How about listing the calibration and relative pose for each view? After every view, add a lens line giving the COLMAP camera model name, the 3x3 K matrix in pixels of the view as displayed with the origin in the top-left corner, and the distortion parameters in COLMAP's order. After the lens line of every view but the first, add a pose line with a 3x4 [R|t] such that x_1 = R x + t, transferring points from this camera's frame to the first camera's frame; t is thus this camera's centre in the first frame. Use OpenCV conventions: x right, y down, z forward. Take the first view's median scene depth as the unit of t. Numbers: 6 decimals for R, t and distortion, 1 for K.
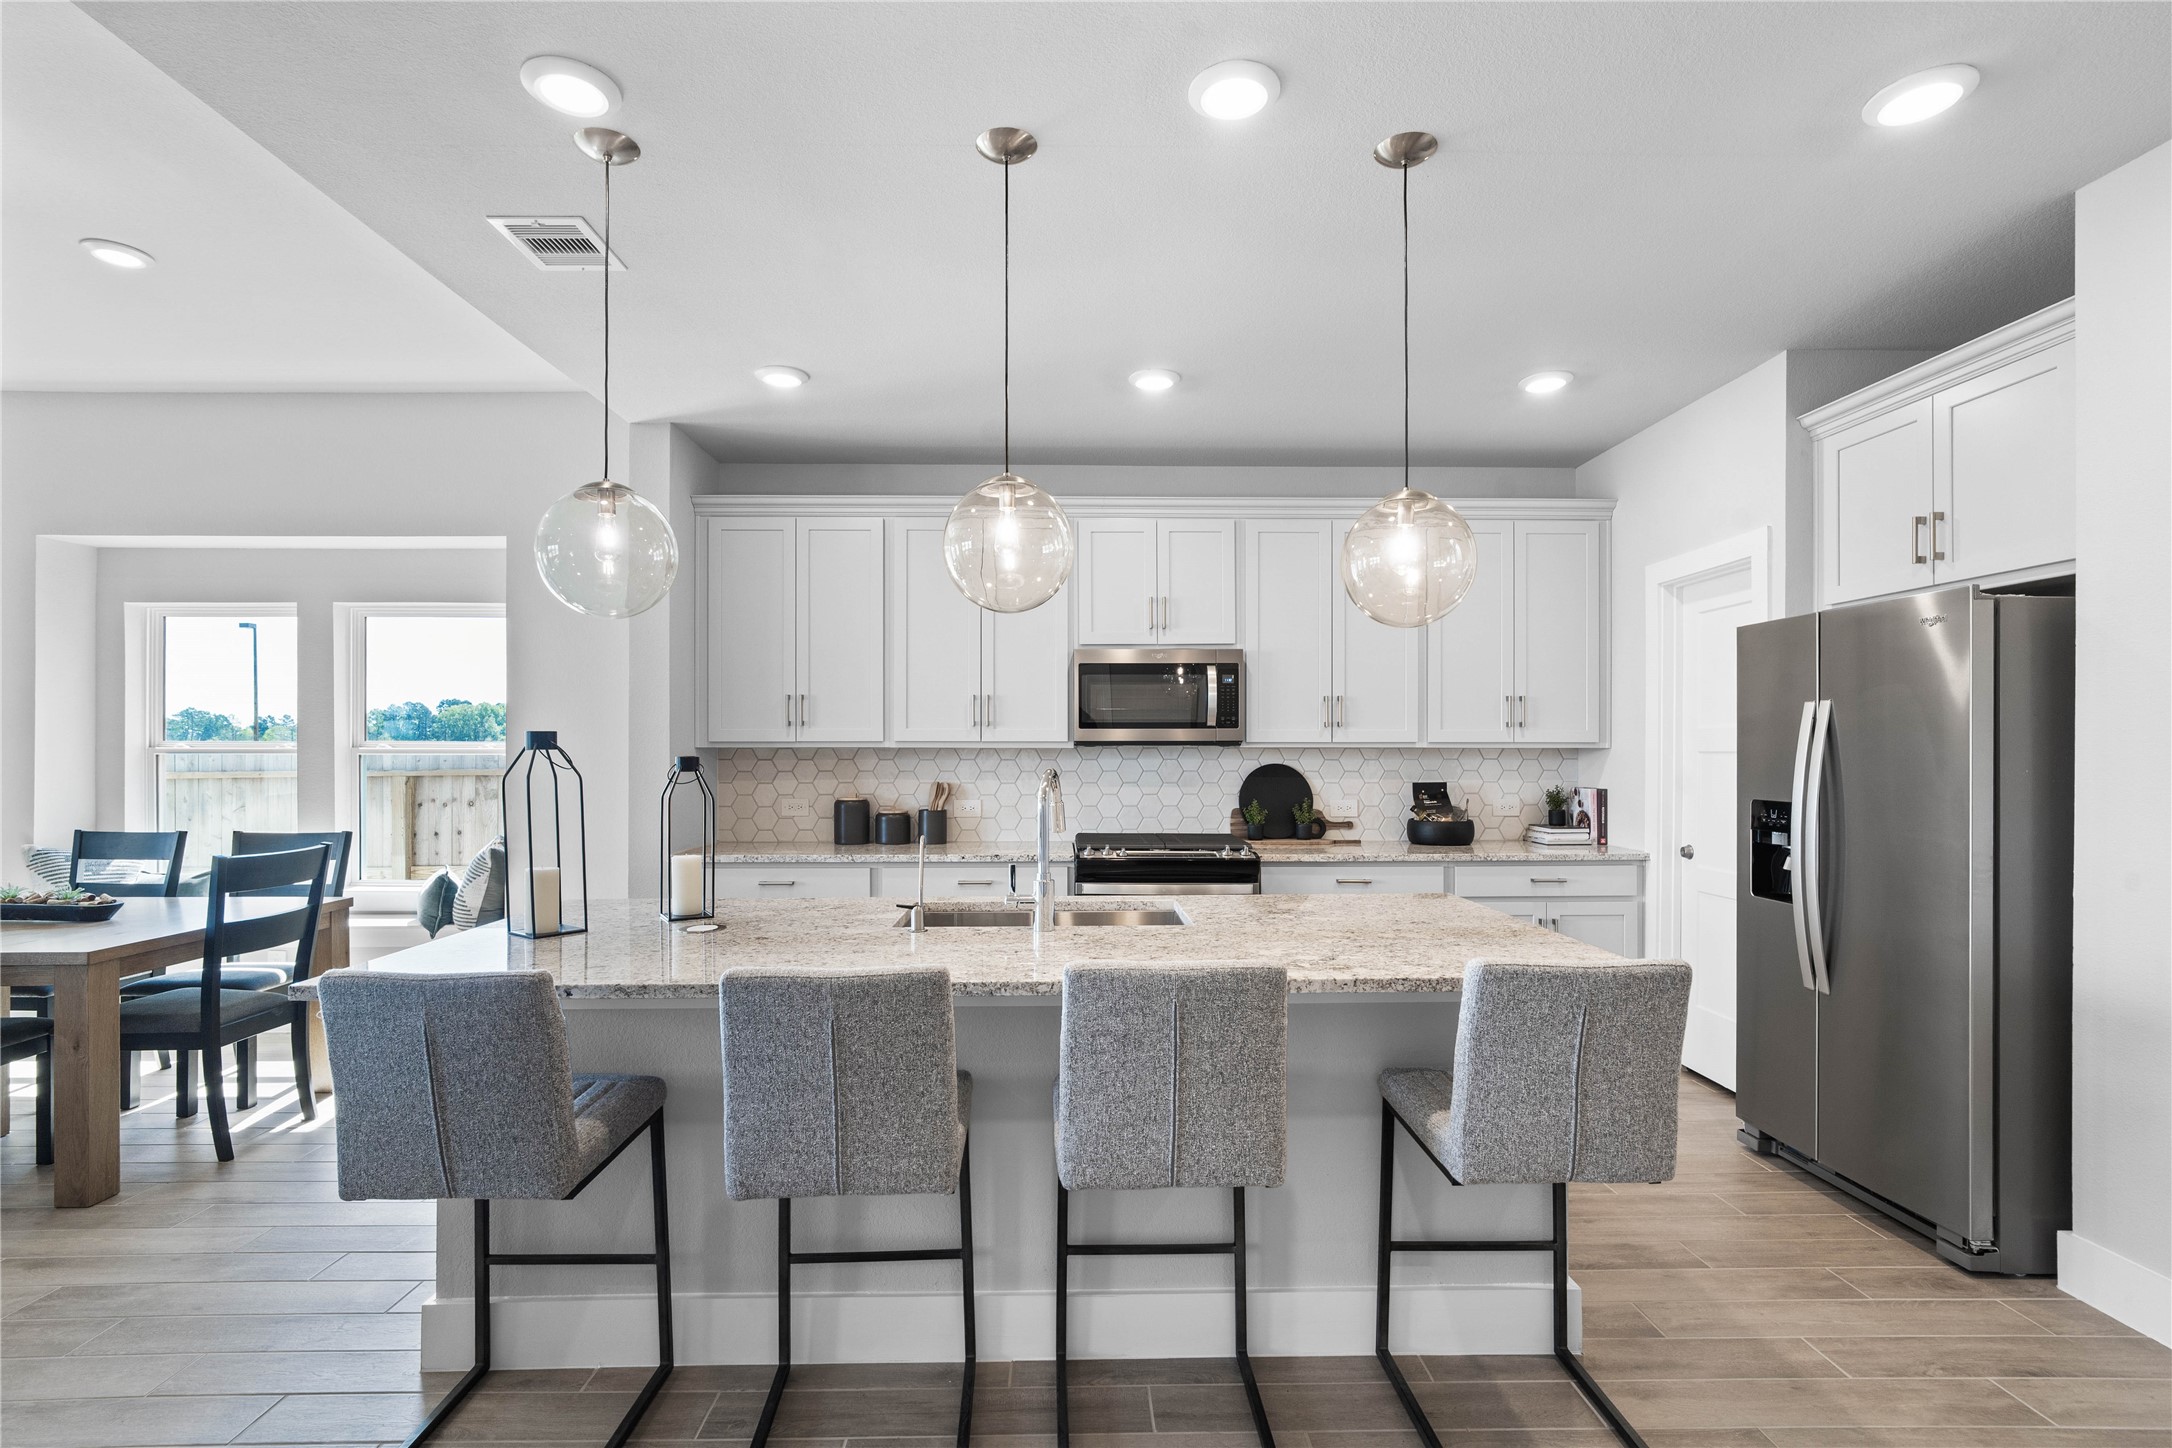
lens RADIAL K [[1033.2, 0, 1090.4], [0, 1033.2, 740.3], [0, 0, 1]] dist [-0.016204, 0.001176]
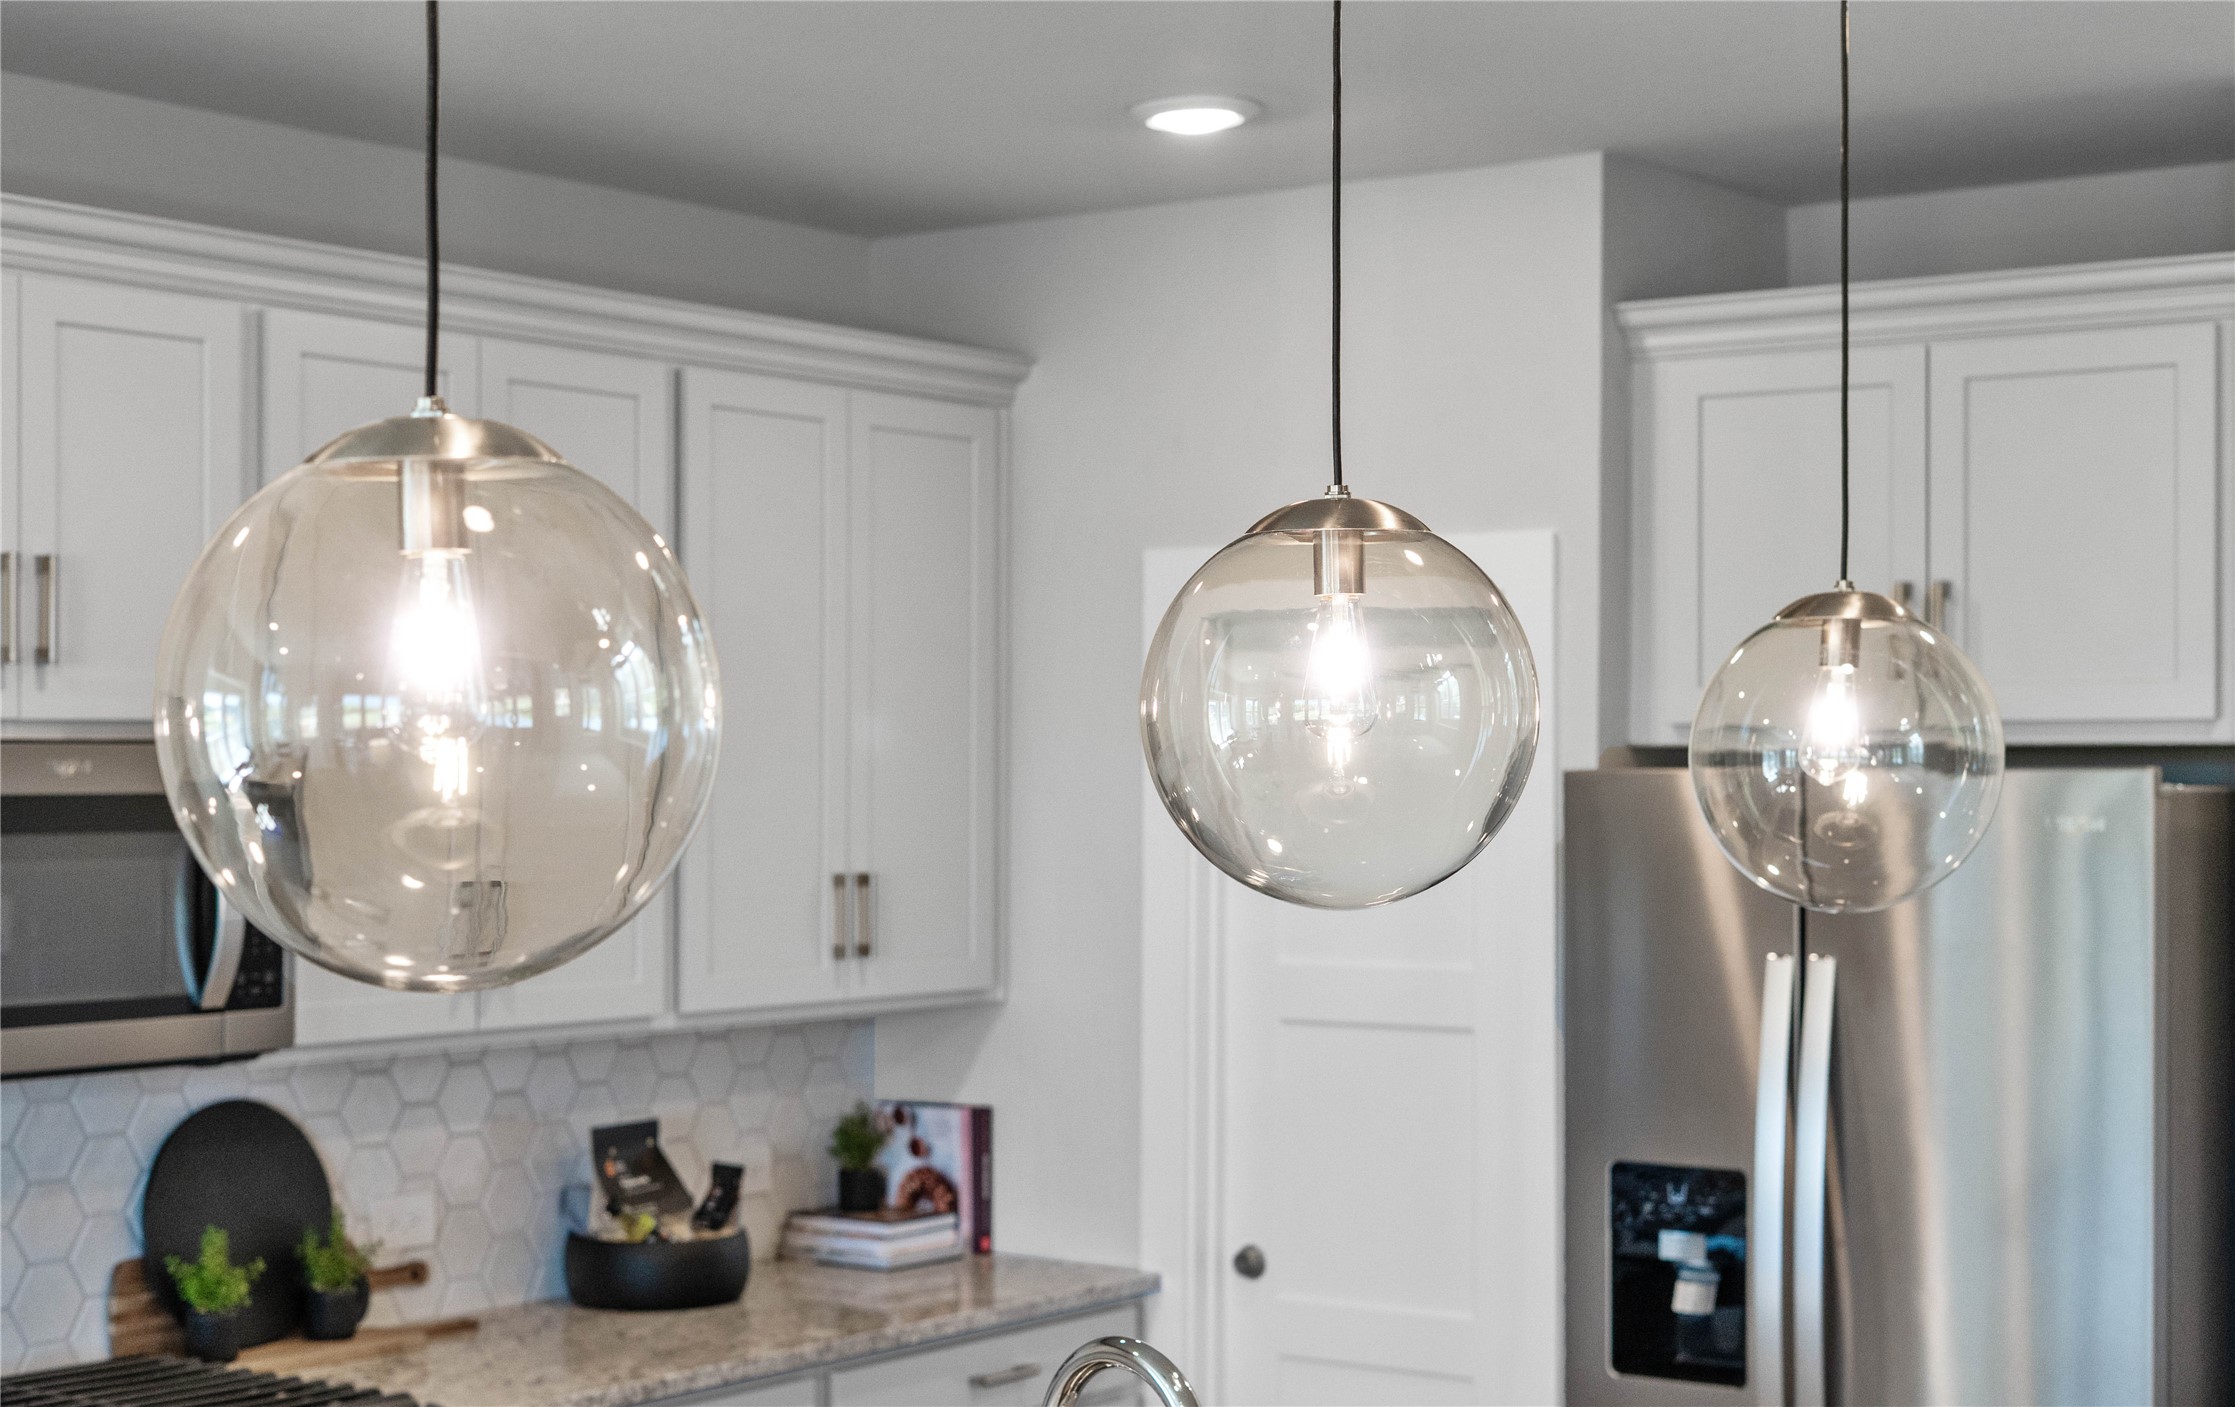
lens RADIAL K [[3367.8, 0, 1124.9], [0, 3367.8, 716.6], [0, 0, 1]] dist [0.002663, 0.000000]
pose [[0.602626, 0.014823, 0.797886, -0.471894], [-0.008425, 0.999890, -0.012213, -0.083056], [-0.797979, 0.000637, 0.602685, 0.202040]]
